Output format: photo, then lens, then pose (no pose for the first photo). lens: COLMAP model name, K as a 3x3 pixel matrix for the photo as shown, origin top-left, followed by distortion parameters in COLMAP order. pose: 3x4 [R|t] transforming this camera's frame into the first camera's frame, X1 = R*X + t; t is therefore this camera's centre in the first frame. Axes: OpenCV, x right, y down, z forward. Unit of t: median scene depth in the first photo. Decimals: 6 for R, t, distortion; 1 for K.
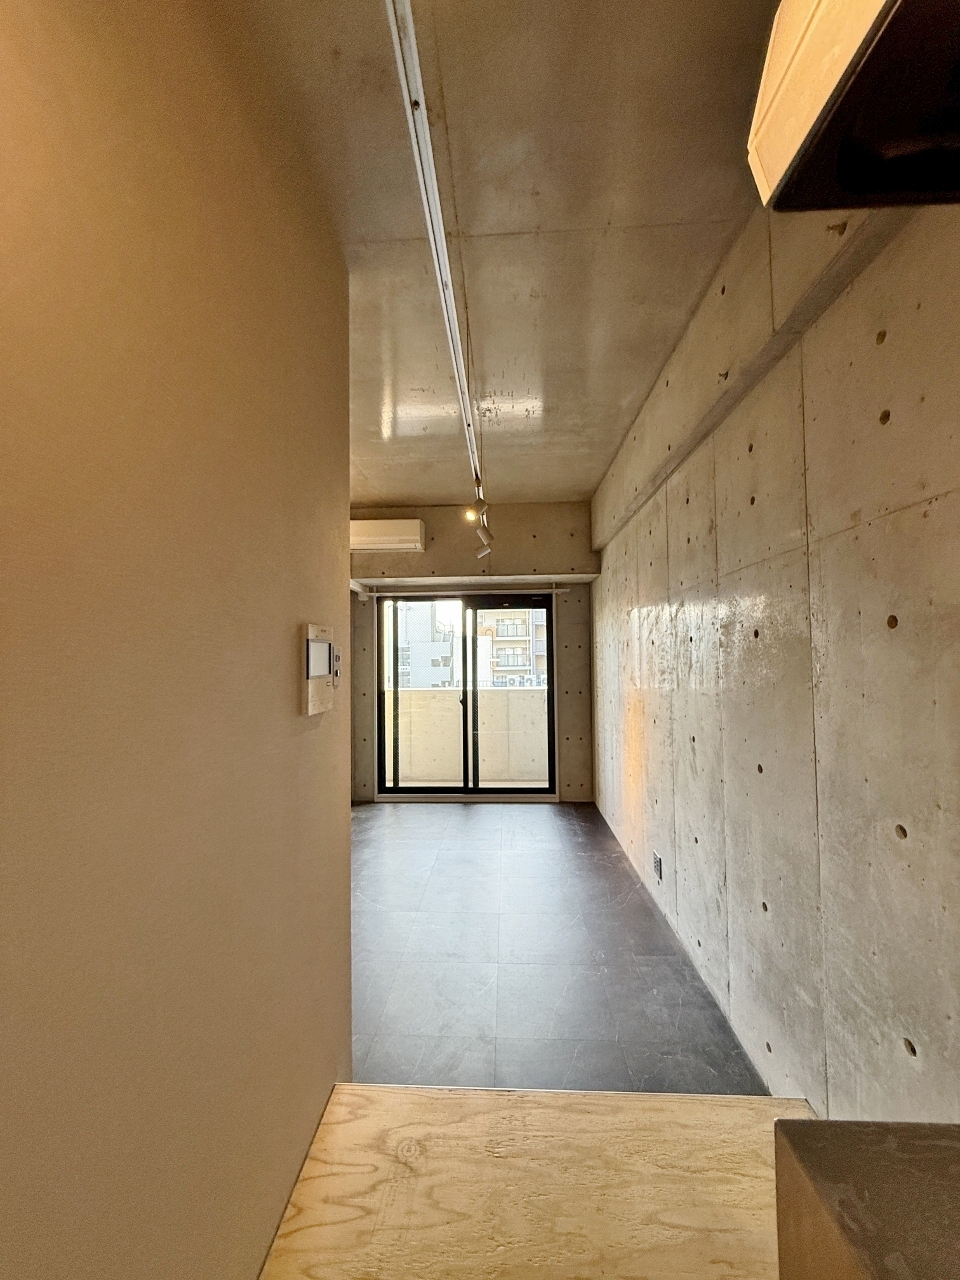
lens RADIAL K [[512.1, 0, 479.2], [0, 512.1, 638.2], [0, 0, 1]] dist [0.001448, -0.000108]
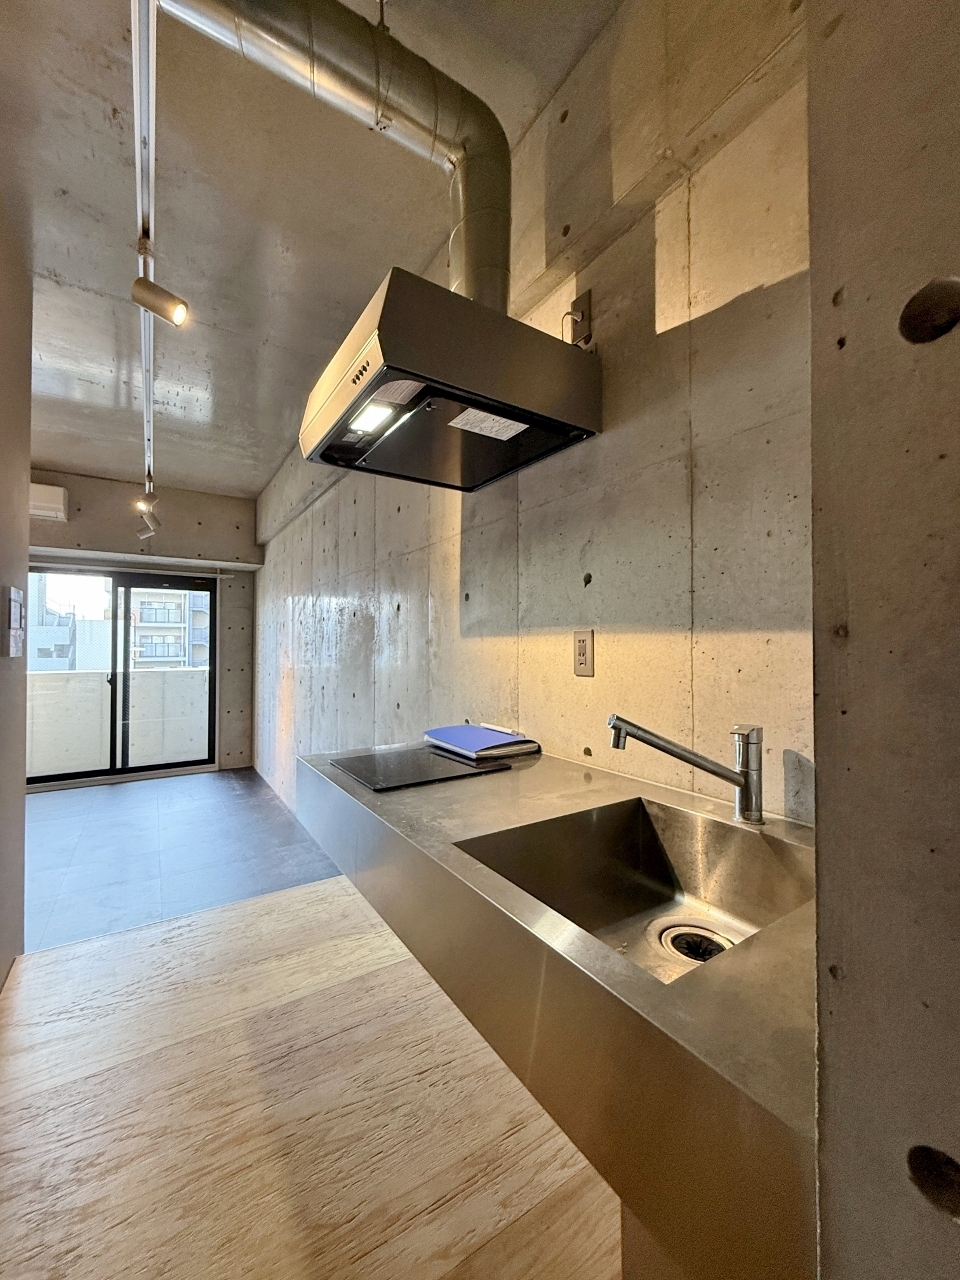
lens RADIAL K [[512.1, 0, 481.2], [0, 512.1, 640.1], [0, 0, 1]] dist [0.001448, -0.000108]
pose [[0.811502, 0.020028, 0.584006, -0.036389], [-0.031265, 0.999469, 0.009169, 0.017604], [-0.583513, -0.025700, 0.811697, -0.228123]]
